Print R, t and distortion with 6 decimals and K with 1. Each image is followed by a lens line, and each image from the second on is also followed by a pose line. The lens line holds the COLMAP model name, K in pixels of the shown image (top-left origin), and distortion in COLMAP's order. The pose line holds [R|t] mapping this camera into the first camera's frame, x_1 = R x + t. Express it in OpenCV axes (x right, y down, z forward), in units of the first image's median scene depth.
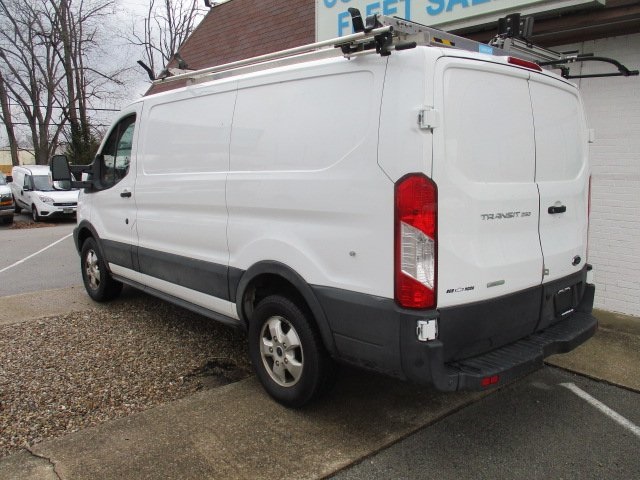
lens RADIAL K [[533.2, 0, 323.2], [0, 533.2, 244.2], [0, 0, 1]] dist [-0.034408, 0.006828]
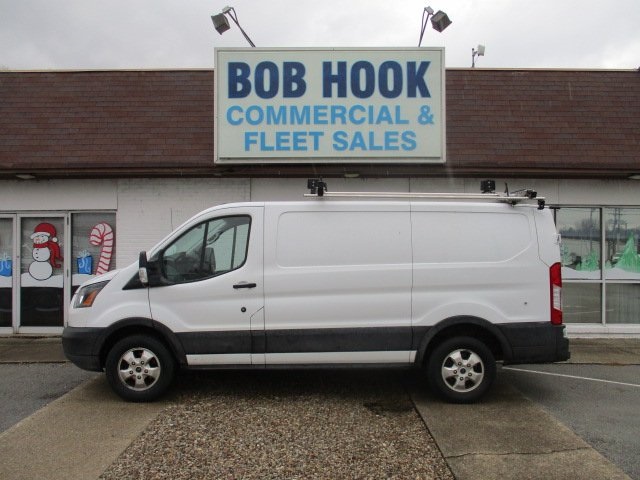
lens RADIAL K [[533.2, 0, 324.3], [0, 533.2, 244.1], [0, 0, 1]] dist [-0.034408, 0.006828]
pose [[0.678932, -0.009056, 0.734145, -1.697337], [0.112597, 0.989380, -0.091924, -0.091603], [-0.725515, 0.145073, 0.672741, 0.153836]]
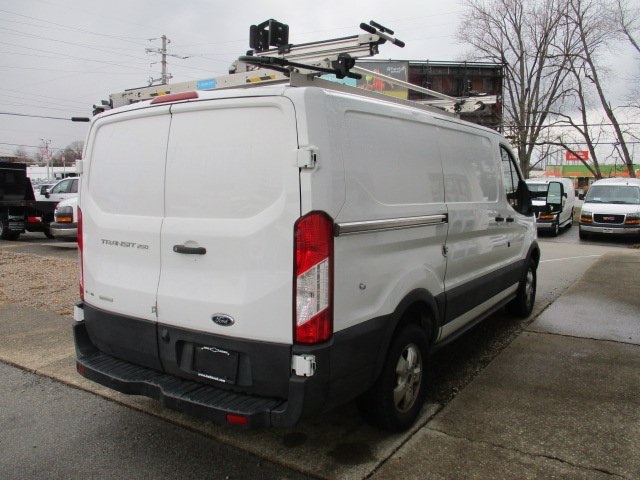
lens RADIAL K [[533.2, 0, 322.0], [0, 533.2, 236.8], [0, 0, 1]] dist [-0.034408, 0.006828]
pose [[0.254396, 0.092185, -0.962697, 1.383674], [-0.130611, 0.989601, 0.060247, -0.173650], [0.958240, 0.110413, 0.263791, 0.995444]]
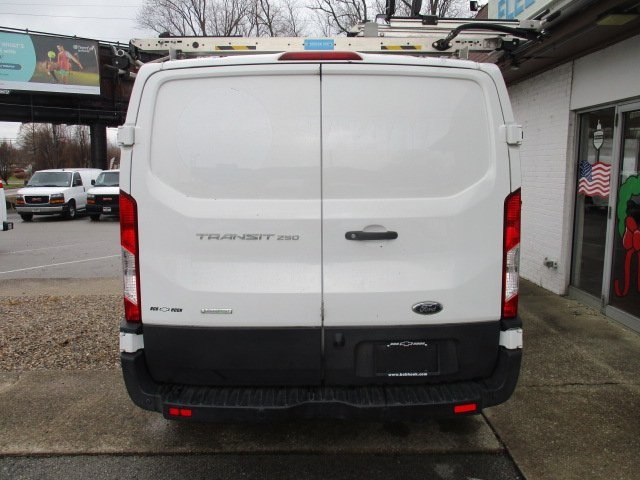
lens RADIAL K [[533.2, 0, 321.4], [0, 533.2, 234.8], [0, 0, 1]] dist [-0.034408, 0.006828]
pose [[0.752338, 0.070176, -0.655029, 0.914235], [-0.084681, 0.996363, 0.009484, -0.069453], [0.653312, 0.048333, 0.755544, 0.374857]]
